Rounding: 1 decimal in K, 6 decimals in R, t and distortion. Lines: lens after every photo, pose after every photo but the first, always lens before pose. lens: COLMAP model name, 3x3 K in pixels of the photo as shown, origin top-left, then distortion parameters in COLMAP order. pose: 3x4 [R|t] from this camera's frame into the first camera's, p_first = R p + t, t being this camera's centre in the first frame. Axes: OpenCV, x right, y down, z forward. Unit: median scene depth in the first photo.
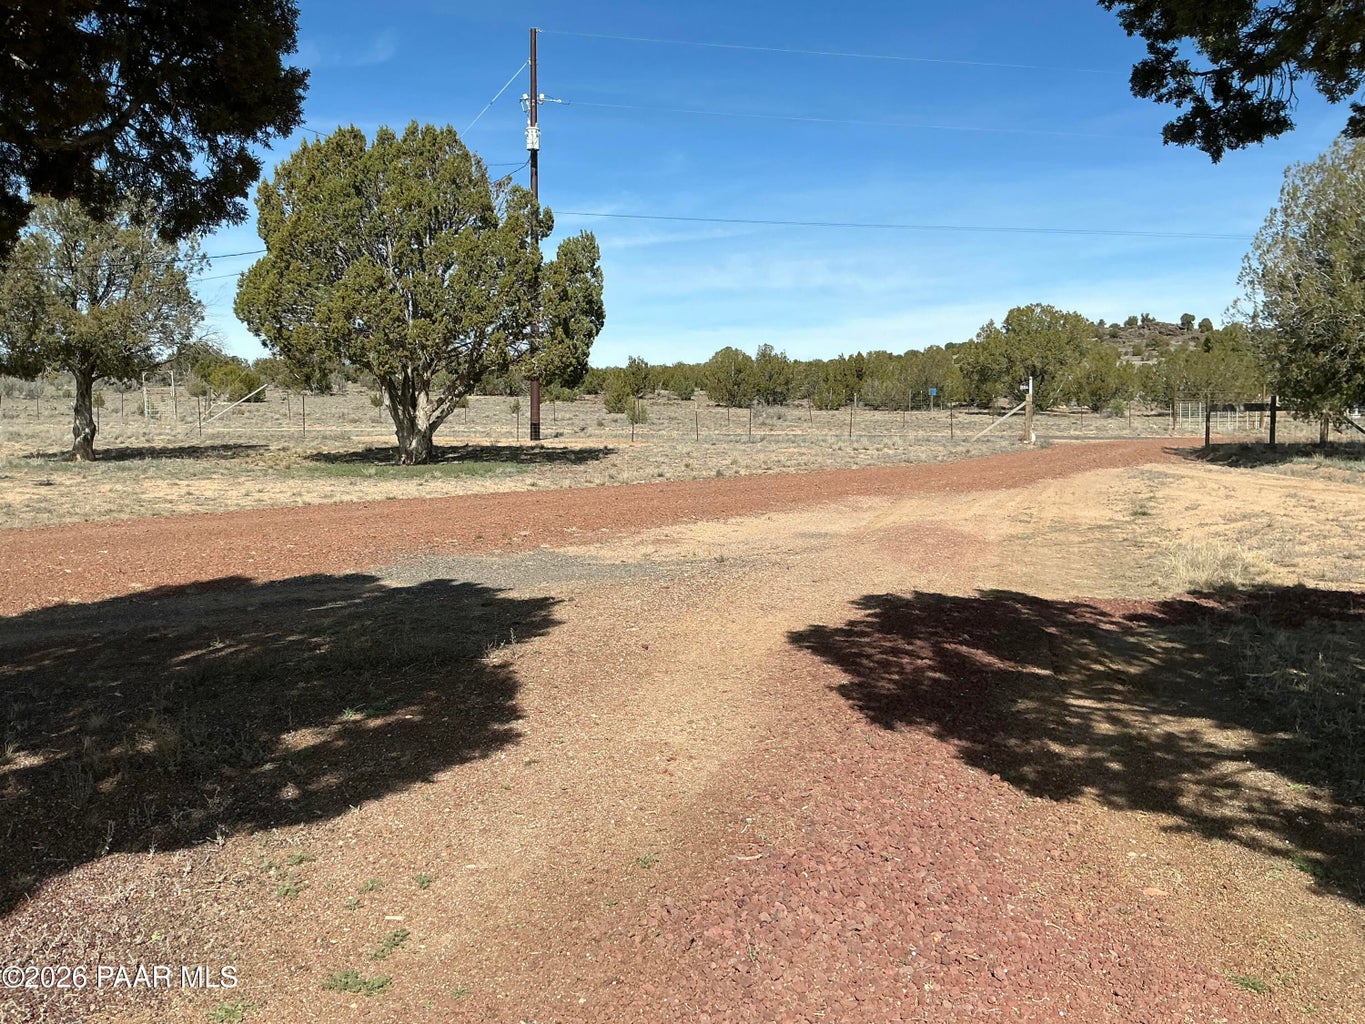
lens RADIAL K [[1139.5, 0, 688.3], [0, 1139.5, 504.6], [0, 0, 1]] dist [0.172540, -0.383018]
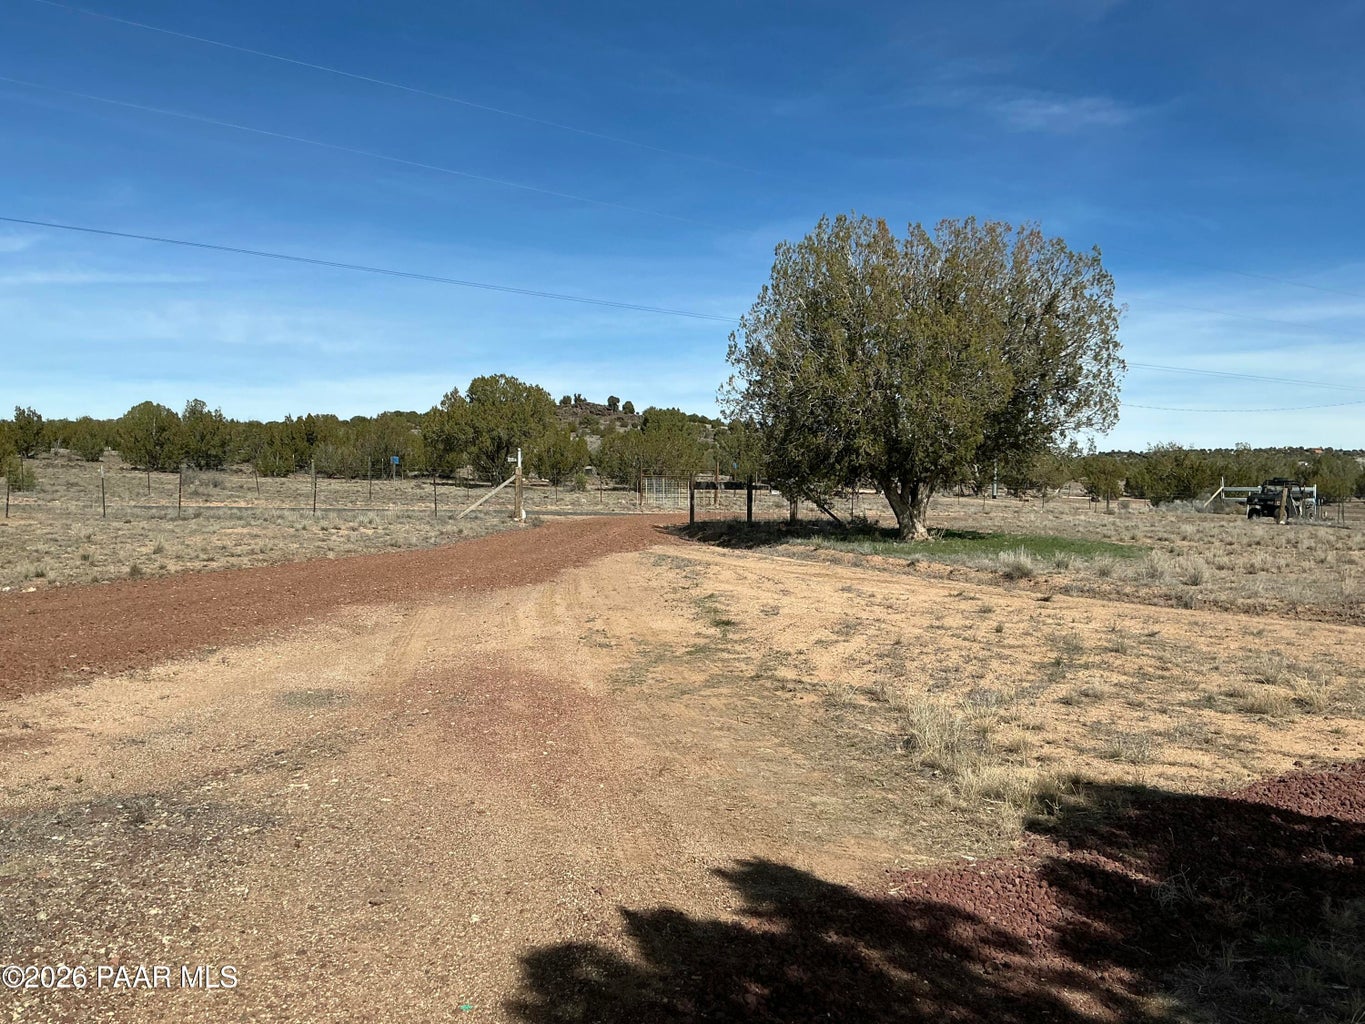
lens RADIAL K [[1126.0, 0, 689.5], [0, 1126.0, 515.1], [0, 0, 1]] dist [0.140066, -0.289775]
pose [[0.888415, 0.002143, 0.459036, 0.005706], [0.020521, 0.998804, -0.044379, -0.019720], [-0.458582, 0.048847, 0.887309, 0.187494]]
